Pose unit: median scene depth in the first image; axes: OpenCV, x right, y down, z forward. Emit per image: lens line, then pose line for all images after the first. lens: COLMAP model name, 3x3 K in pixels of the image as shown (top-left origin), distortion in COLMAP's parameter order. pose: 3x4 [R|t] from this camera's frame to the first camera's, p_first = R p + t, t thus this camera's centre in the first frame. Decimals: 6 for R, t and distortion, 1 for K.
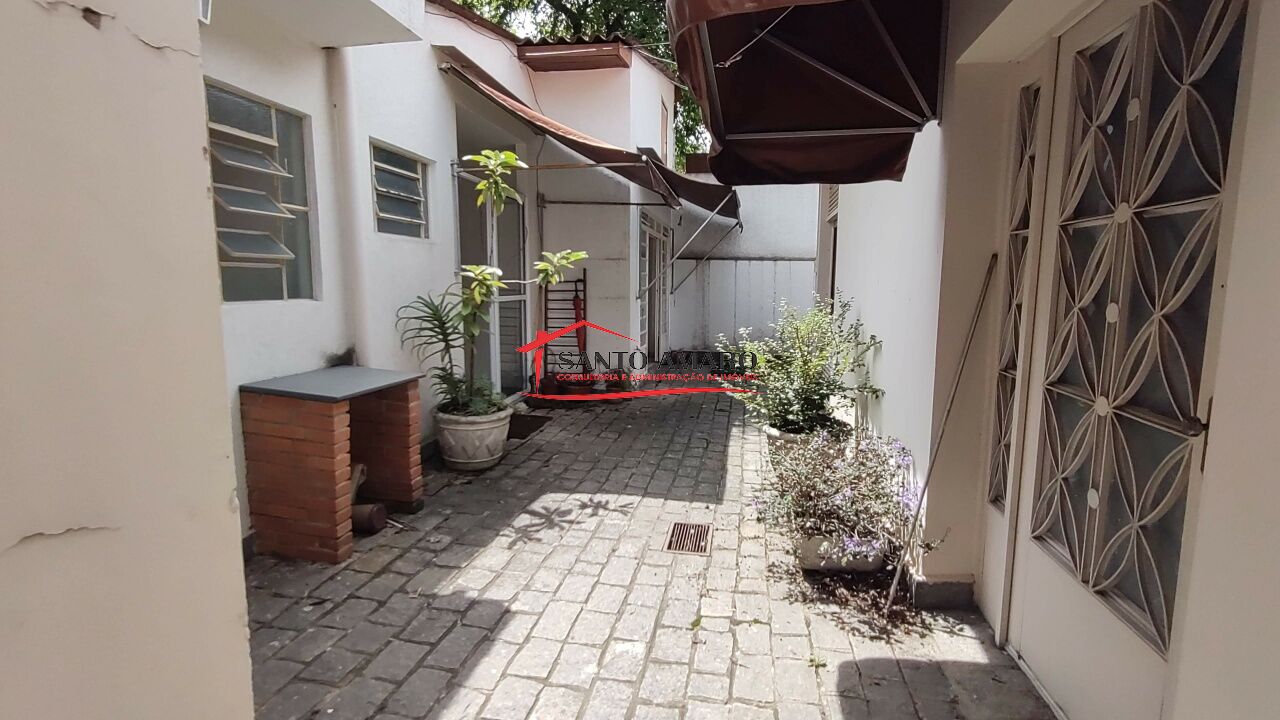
lens RADIAL K [[587.6, 0, 641.9], [0, 587.6, 359.4], [0, 0, 1]] dist [-0.001517, -0.000186]
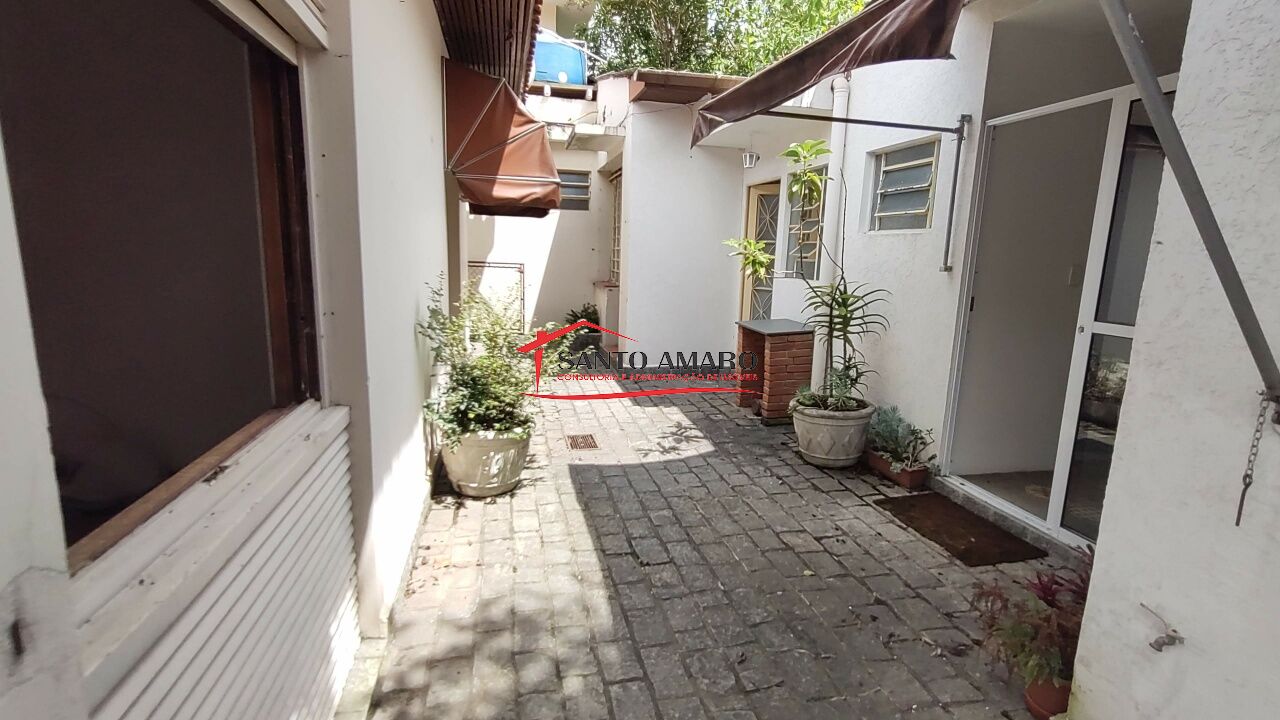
lens RADIAL K [[587.6, 0, 640.0], [0, 587.6, 354.4], [0, 0, 1]] dist [-0.001517, -0.000186]
pose [[-0.918120, 0.034441, -0.394804, 0.462187], [-0.088482, 0.953254, 0.288924, -0.297473], [0.386299, 0.300200, -0.872154, 2.034470]]
